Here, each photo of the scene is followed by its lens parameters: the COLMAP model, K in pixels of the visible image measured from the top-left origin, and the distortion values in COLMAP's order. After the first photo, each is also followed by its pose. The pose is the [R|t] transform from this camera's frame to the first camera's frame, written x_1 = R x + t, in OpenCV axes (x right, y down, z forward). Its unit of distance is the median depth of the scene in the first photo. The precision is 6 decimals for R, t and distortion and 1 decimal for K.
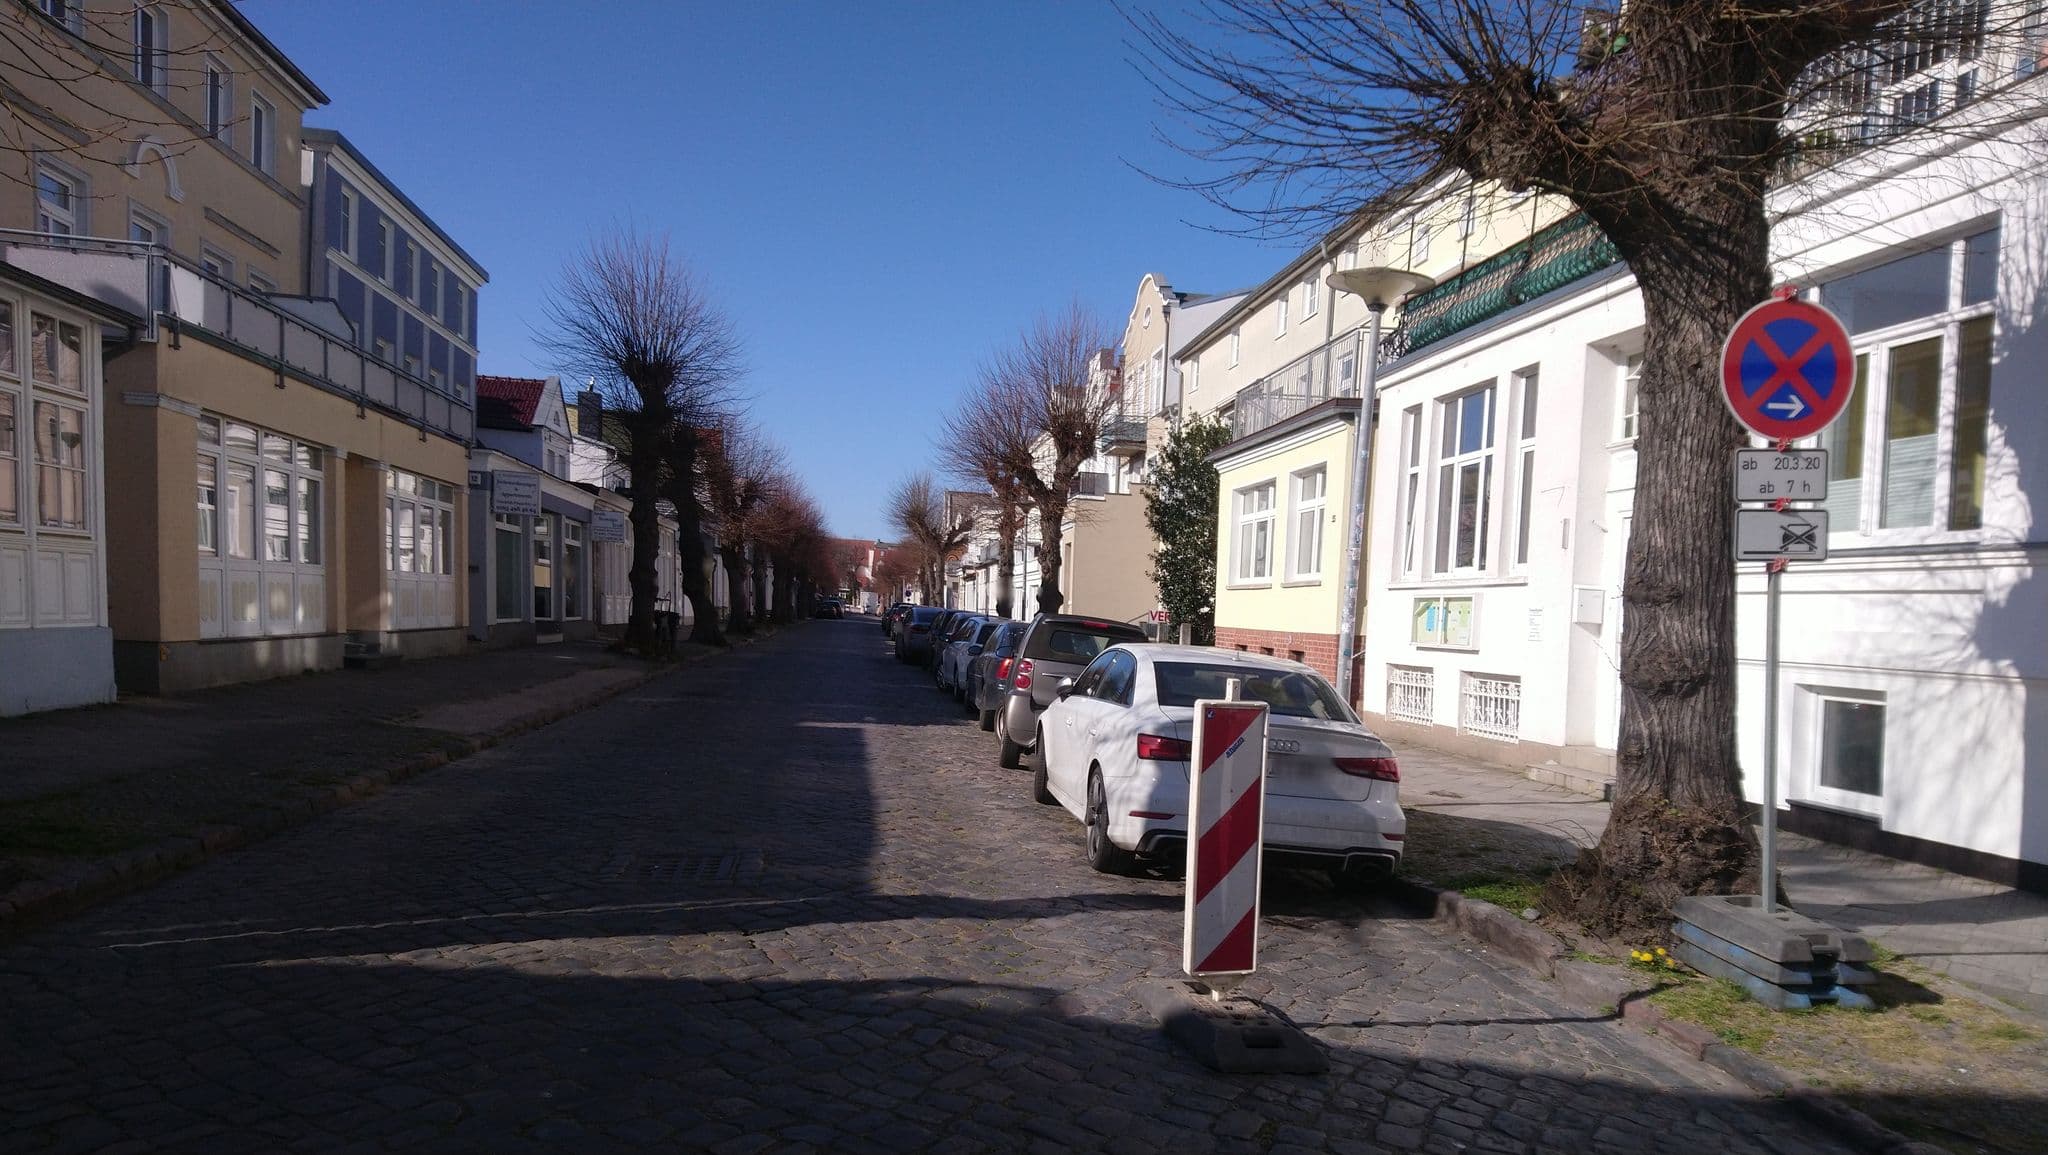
lens RADIAL K [[1567.9, 0, 1024.0], [0, 1567.9, 577.5], [0, 0, 1]] dist [-0.102236, -0.001390]
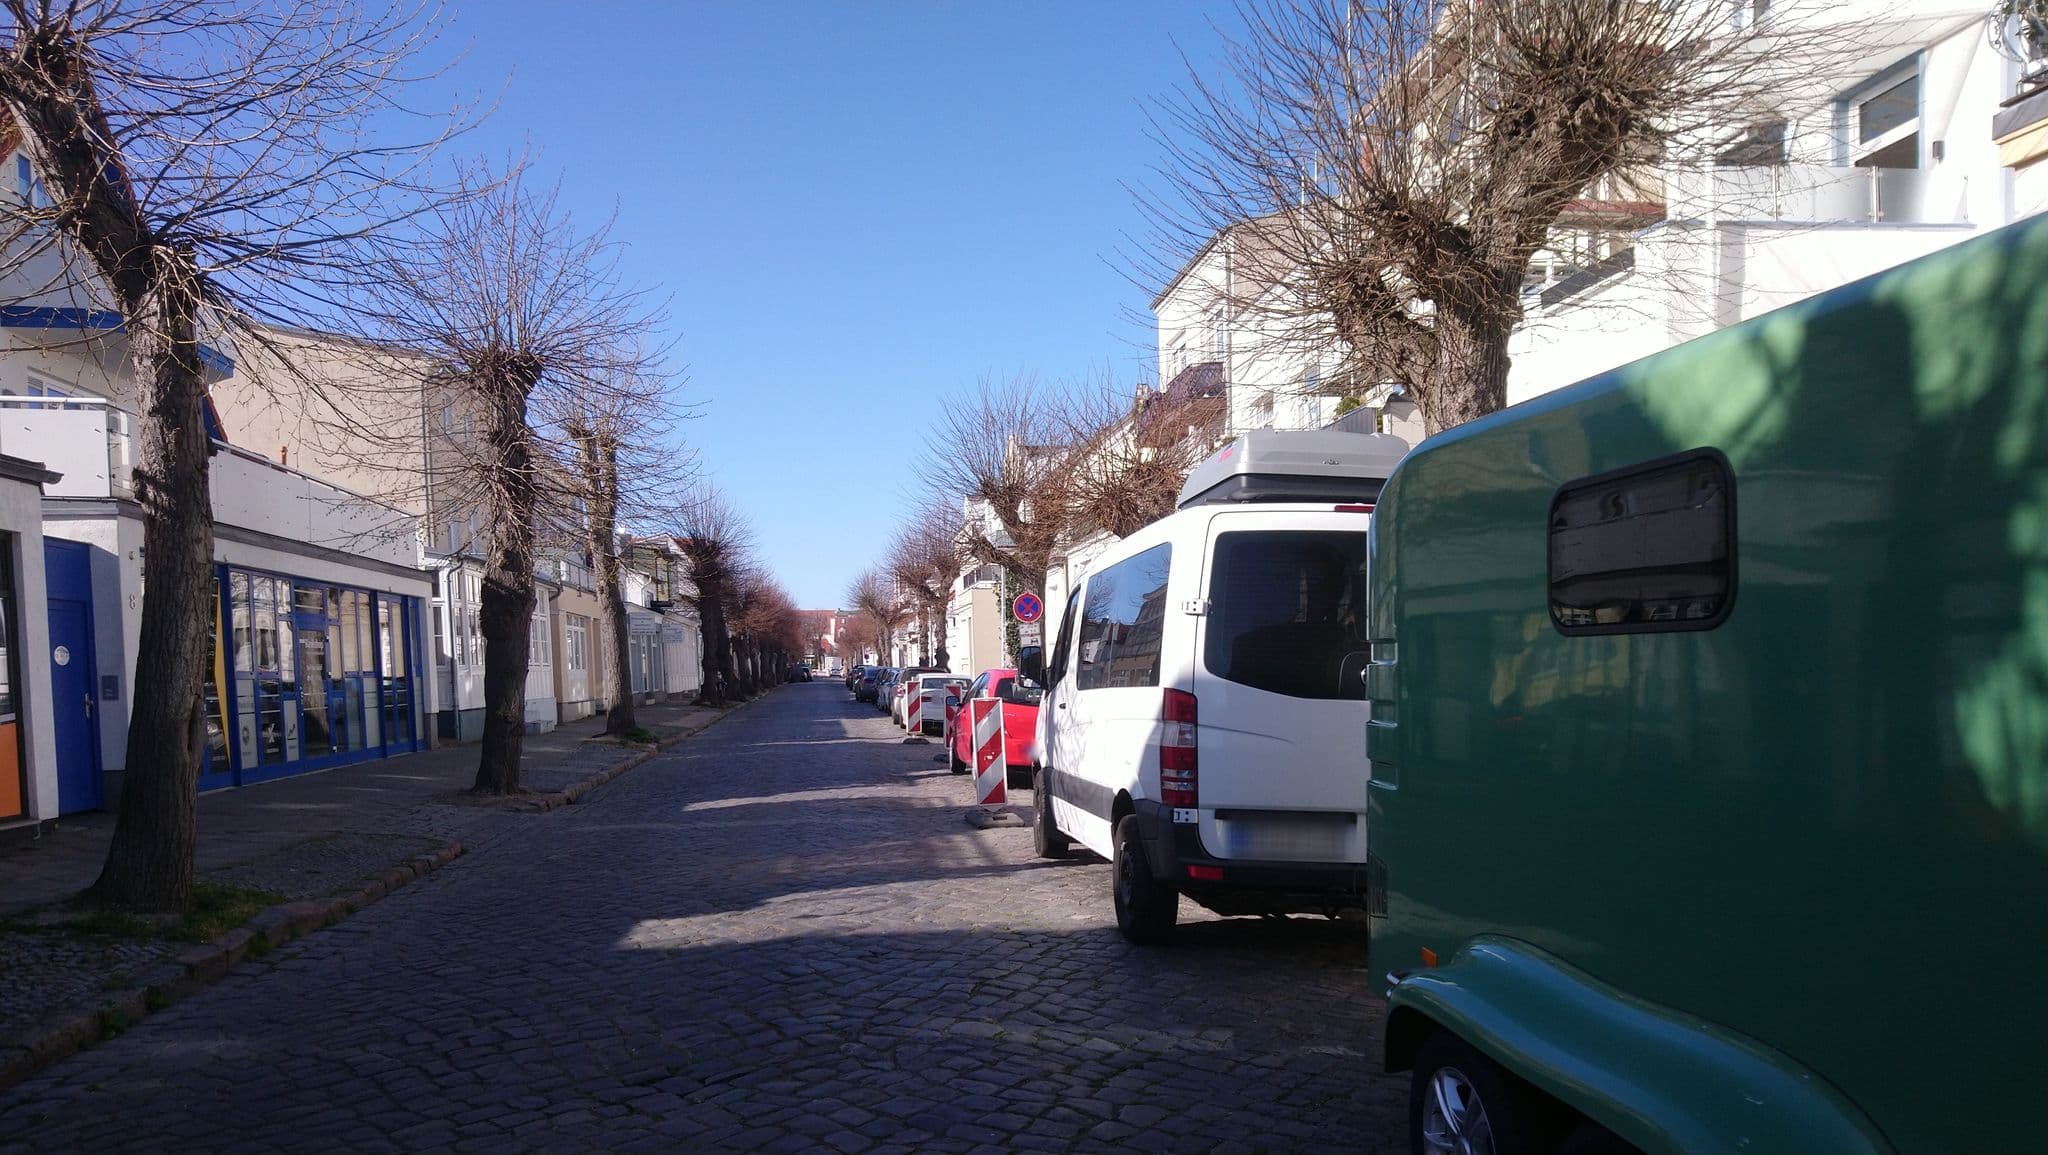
lens RADIAL K [[1567.9, 0, 1024.0], [0, 1567.9, 577.5], [0, 0, 1]] dist [-0.102236, -0.001390]
pose [[0.997275, -0.068679, 0.026946, 0.020880], [0.069523, 0.997075, -0.031747, -0.004312], [-0.024687, 0.033534, 0.999133, -0.232013]]
